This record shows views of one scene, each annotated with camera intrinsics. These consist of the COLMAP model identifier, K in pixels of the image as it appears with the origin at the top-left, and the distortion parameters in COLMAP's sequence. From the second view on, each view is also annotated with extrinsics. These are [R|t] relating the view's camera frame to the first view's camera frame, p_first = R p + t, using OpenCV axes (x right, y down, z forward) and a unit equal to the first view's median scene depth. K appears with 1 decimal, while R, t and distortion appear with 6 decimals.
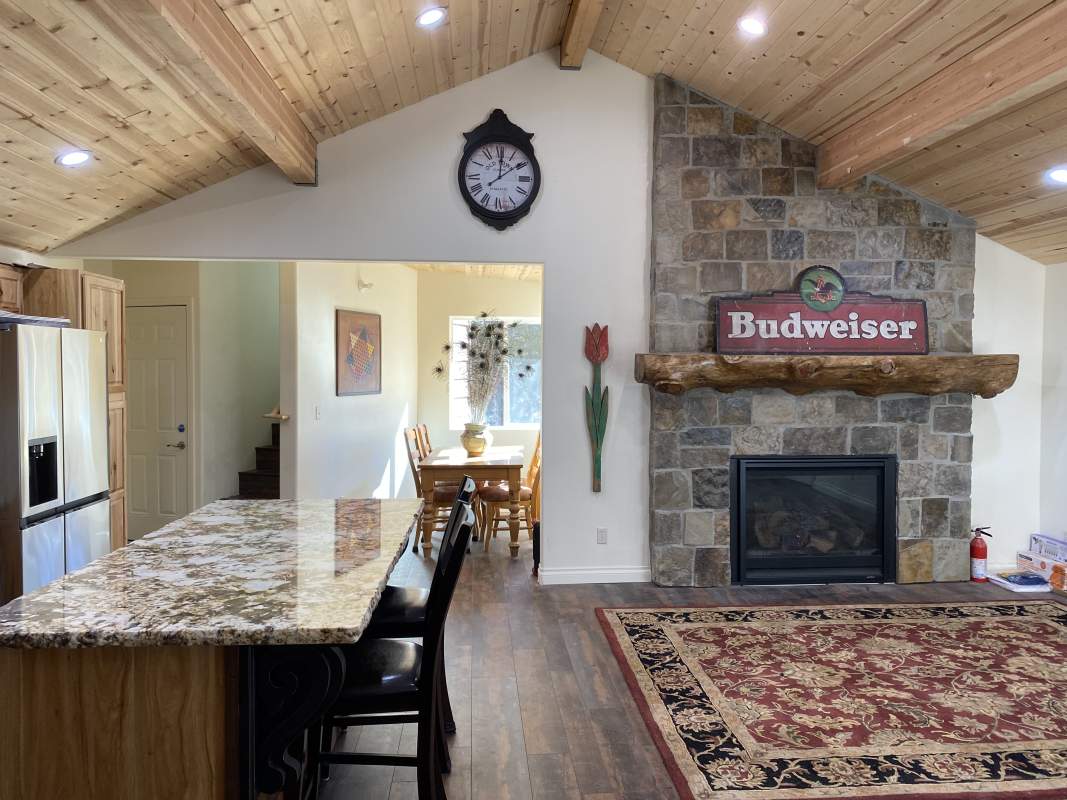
lens RADIAL K [[809.5, 0, 532.2], [0, 809.5, 391.0], [0, 0, 1]] dist [0.037699, -0.046604]
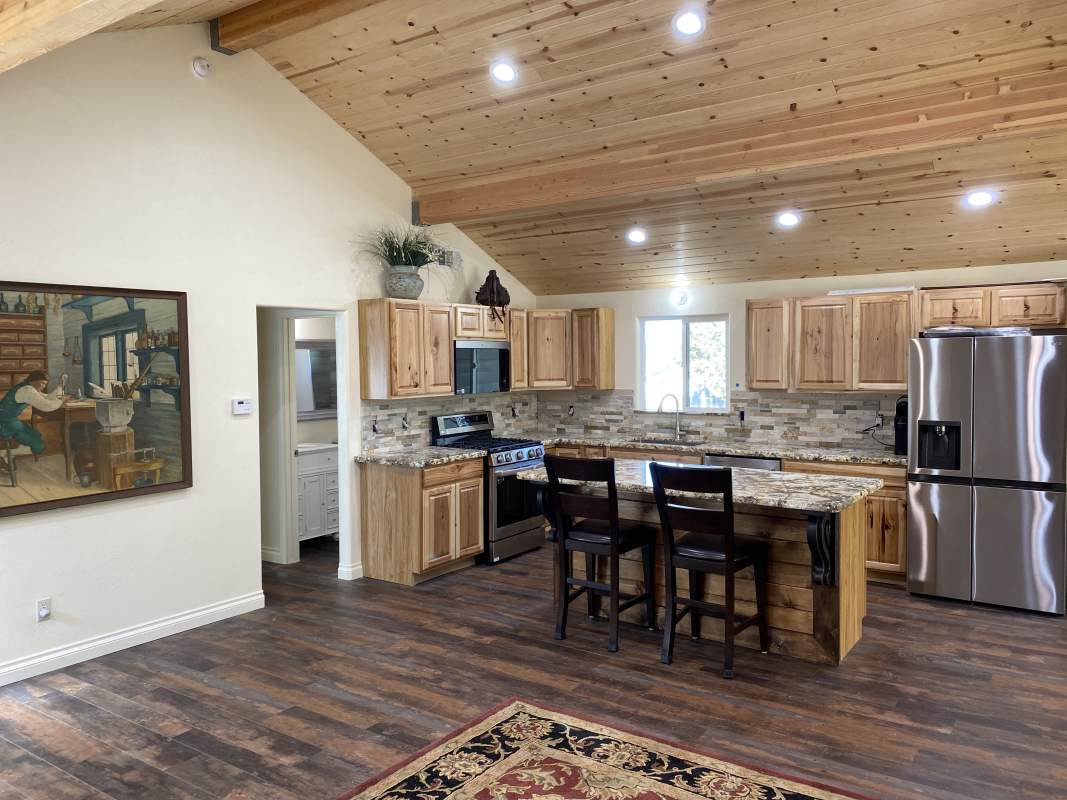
lens RADIAL K [[805.4, 0, 530.8], [0, 805.4, 393.9], [0, 0, 1]] dist [0.030041, 0.000143]
pose [[-0.618180, 0.038082, -0.785114, 0.630313], [-0.018354, 0.997854, 0.062852, -0.042675], [0.785823, 0.053264, -0.616154, 0.942010]]
